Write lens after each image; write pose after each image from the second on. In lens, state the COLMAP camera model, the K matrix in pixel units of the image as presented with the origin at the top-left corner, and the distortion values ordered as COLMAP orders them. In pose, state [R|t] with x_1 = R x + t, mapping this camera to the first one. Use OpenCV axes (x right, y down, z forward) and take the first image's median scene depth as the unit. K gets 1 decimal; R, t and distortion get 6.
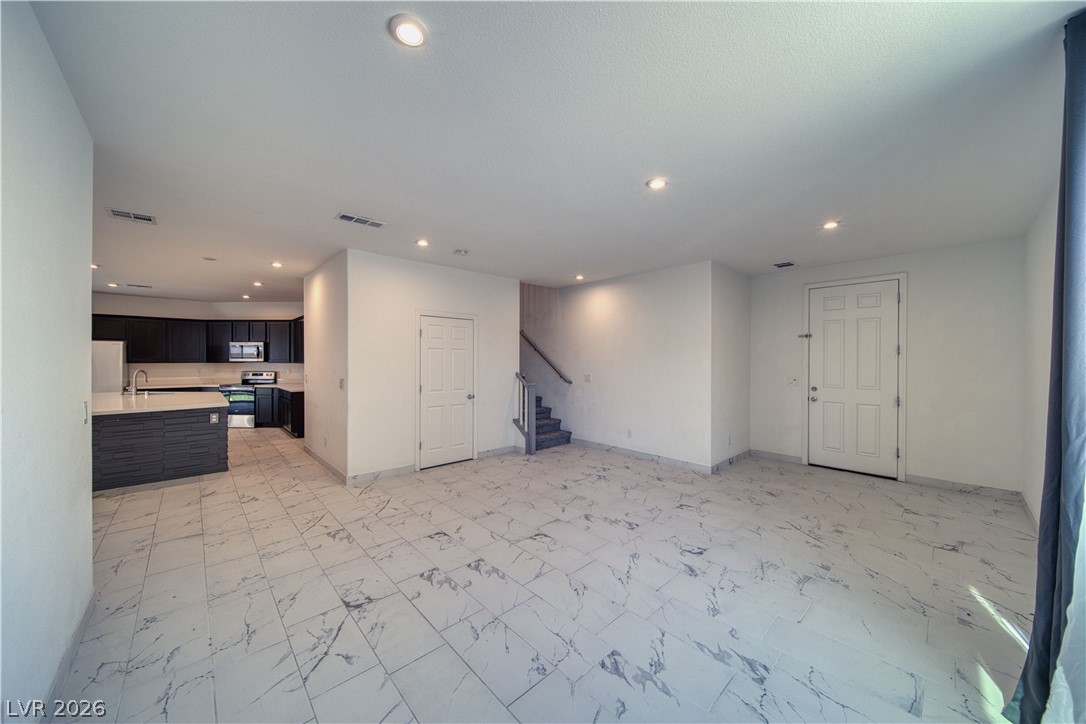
lens RADIAL K [[379.2, 0, 543.5], [0, 379.2, 360.7], [0, 0, 1]] dist [0.000838, -0.000194]
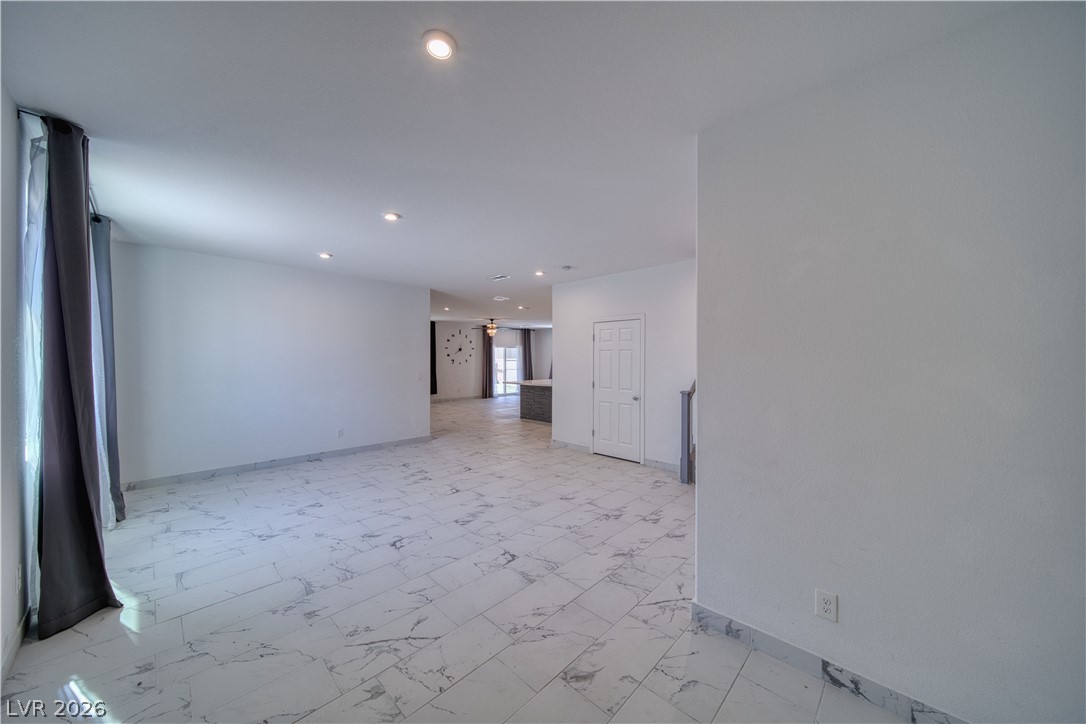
lens RADIAL K [[379.2, 0, 543.5], [0, 379.2, 360.7], [0, 0, 1]] dist [0.000838, -0.000194]
pose [[0.052537, 0.001305, -0.998618, 1.231419], [-0.004620, 0.999989, 0.001064, -0.001931], [0.998608, 0.004558, 0.052543, 1.131152]]
